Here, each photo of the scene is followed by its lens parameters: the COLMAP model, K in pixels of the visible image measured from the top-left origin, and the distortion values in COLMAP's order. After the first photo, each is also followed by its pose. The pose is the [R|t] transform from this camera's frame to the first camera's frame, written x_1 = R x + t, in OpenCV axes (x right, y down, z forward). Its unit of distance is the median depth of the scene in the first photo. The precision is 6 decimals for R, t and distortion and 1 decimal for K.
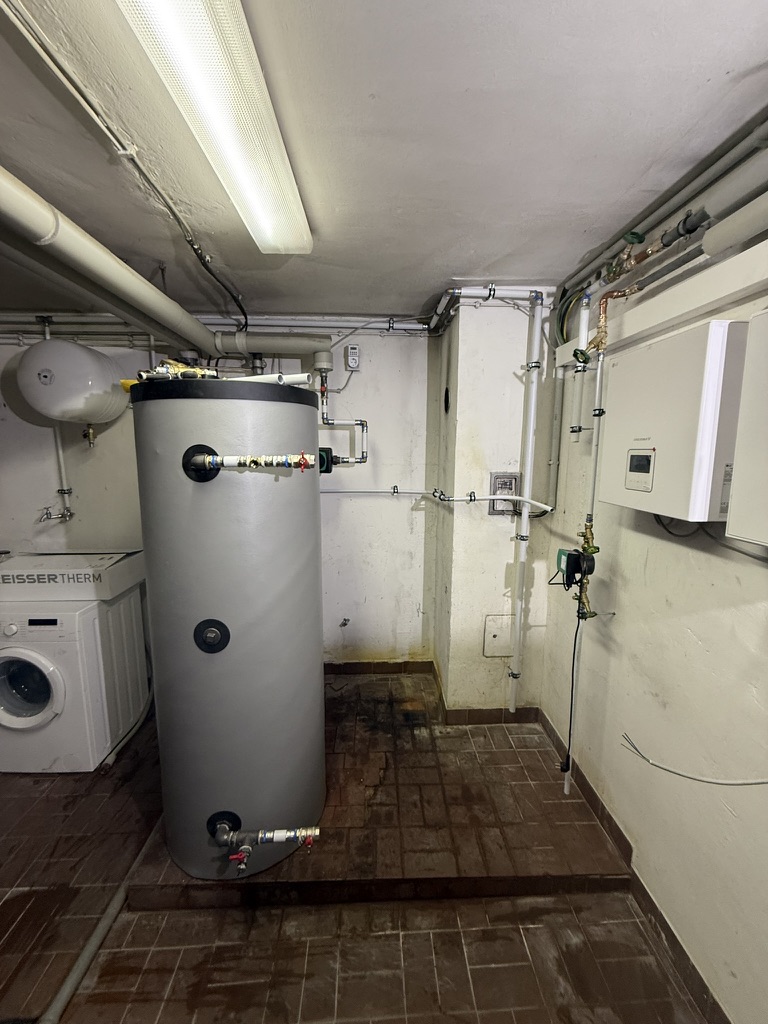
lens RADIAL K [[411.9, 0, 389.0], [0, 411.9, 508.5], [0, 0, 1]] dist [-0.000792, -0.000429]
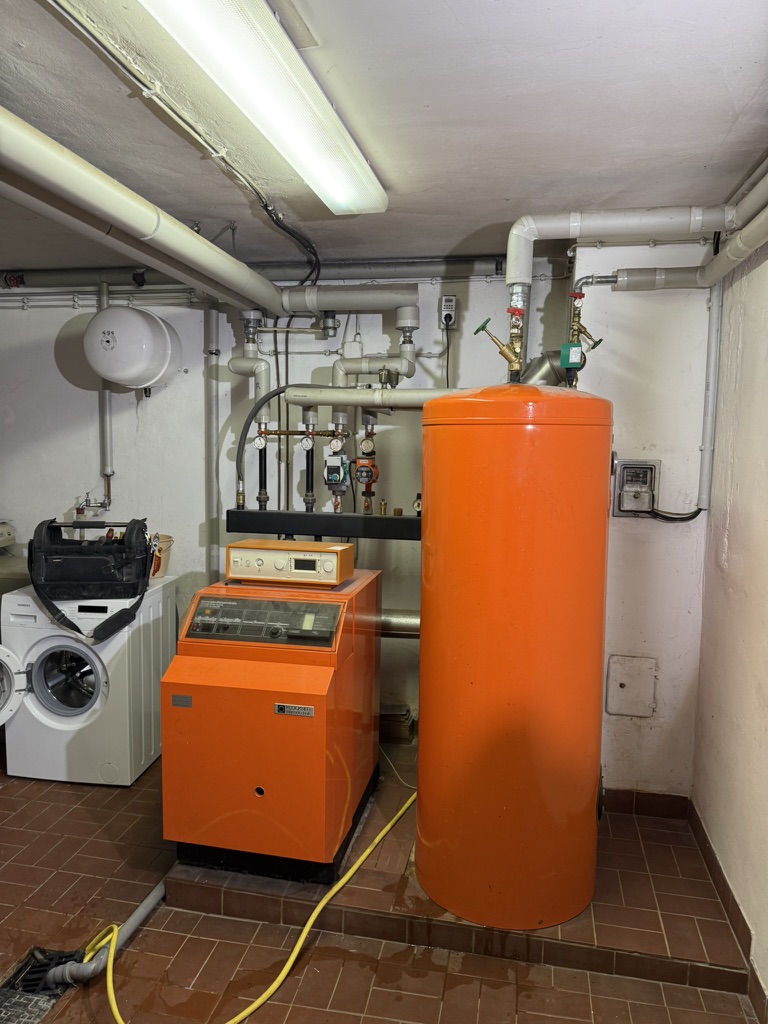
lens RADIAL K [[716.8, 0, 382.5], [0, 716.8, 517.4], [0, 0, 1]] dist [0.011872, 0.002494]
pose [[0.970878, 0.038601, -0.236446, 0.207311], [-0.047053, 0.998436, -0.030204, 0.110848], [0.234910, 0.040450, 0.971175, -0.527849]]
